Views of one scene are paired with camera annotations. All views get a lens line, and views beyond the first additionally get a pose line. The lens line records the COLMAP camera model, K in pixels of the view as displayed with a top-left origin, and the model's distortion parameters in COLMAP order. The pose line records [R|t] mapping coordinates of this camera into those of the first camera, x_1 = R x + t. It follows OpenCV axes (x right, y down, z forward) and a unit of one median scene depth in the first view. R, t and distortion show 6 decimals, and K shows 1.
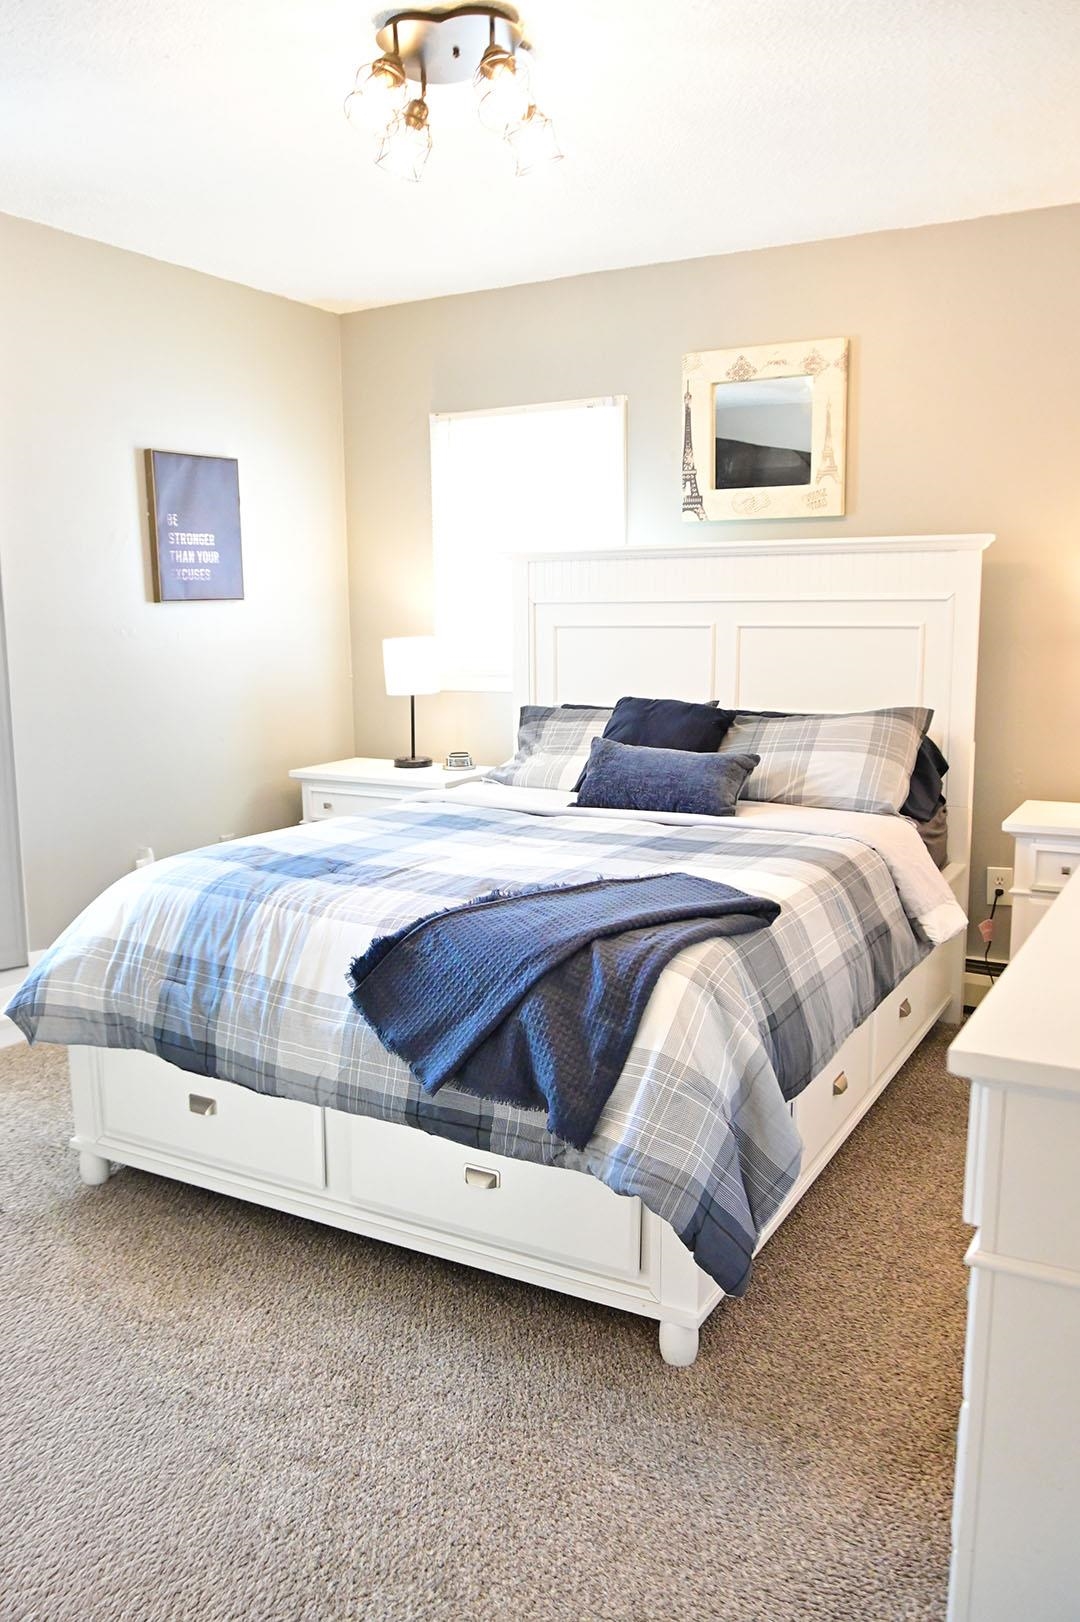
lens RADIAL K [[1248.9, 0, 541.2], [0, 1248.9, 814.8], [0, 0, 1]] dist [-0.036281, -0.012545]
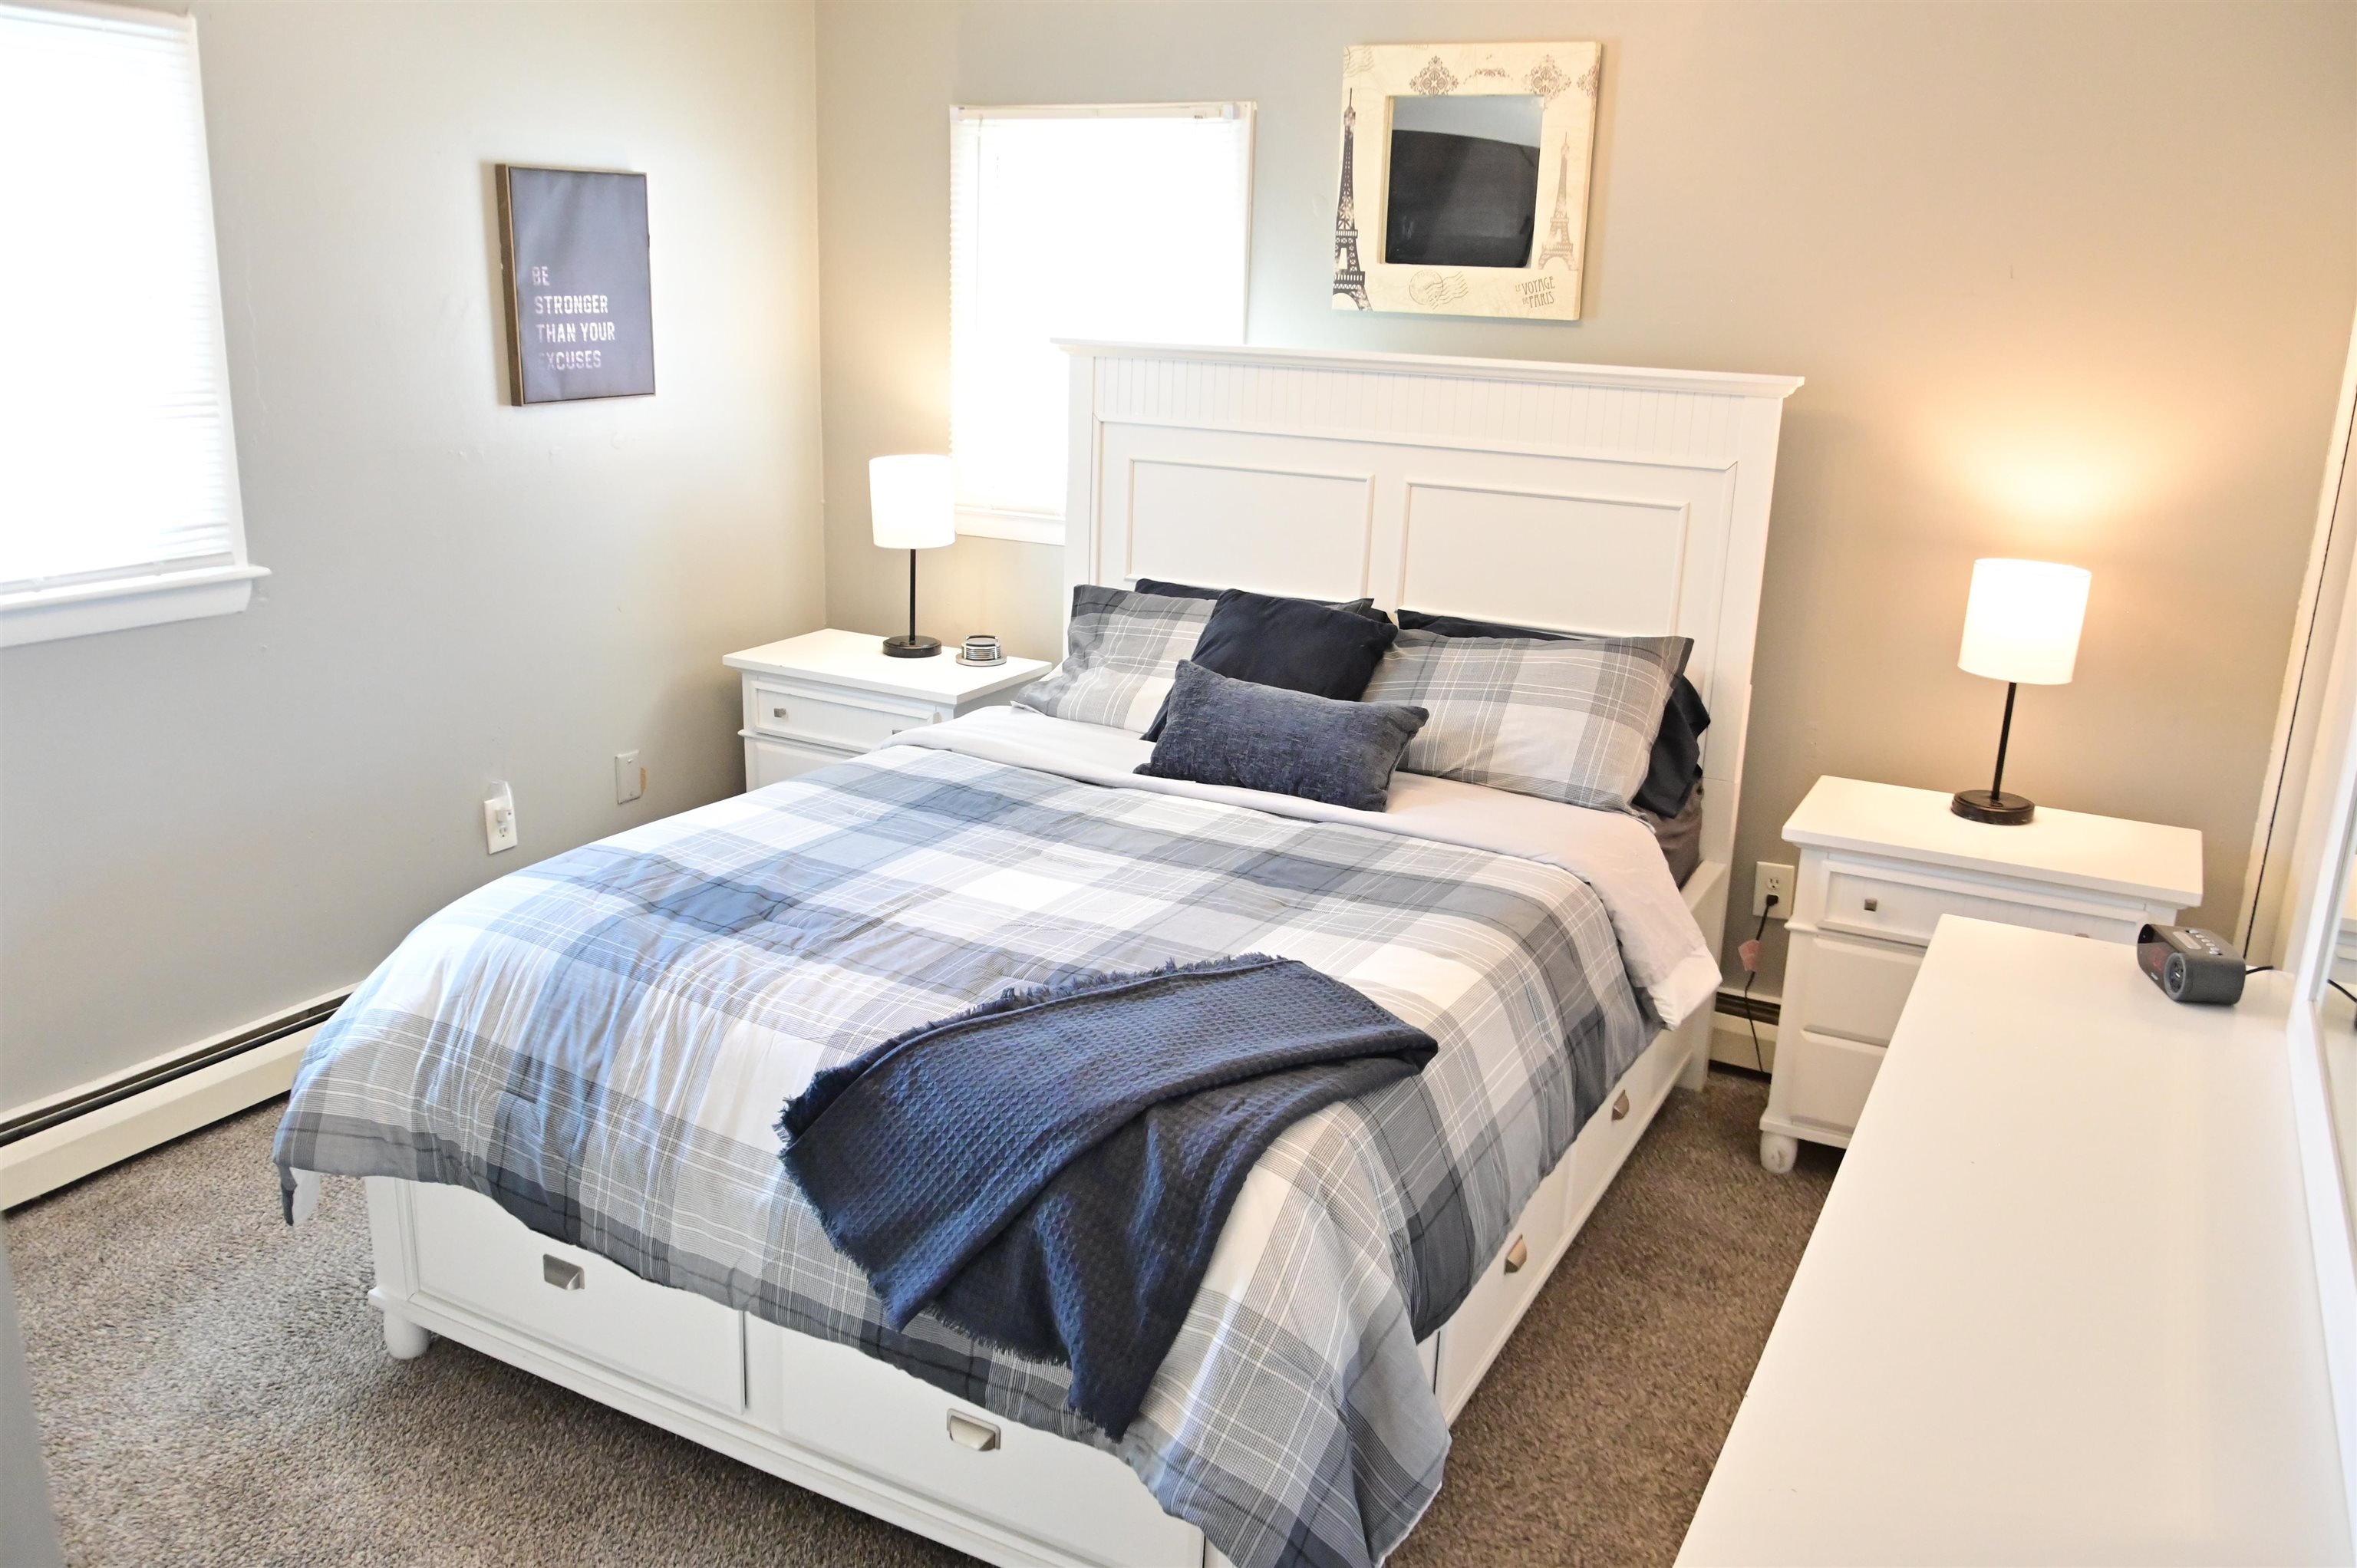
lens RADIAL K [[1814.7, 0, 1186.2], [0, 1814.7, 779.5], [0, 0, 1]] dist [-0.036281, -0.012545]
pose [[0.998745, 0.033533, 0.037205, 0.014999], [-0.037368, 0.993480, 0.107706, -0.134384], [-0.033350, -0.108961, 0.993486, 0.053878]]
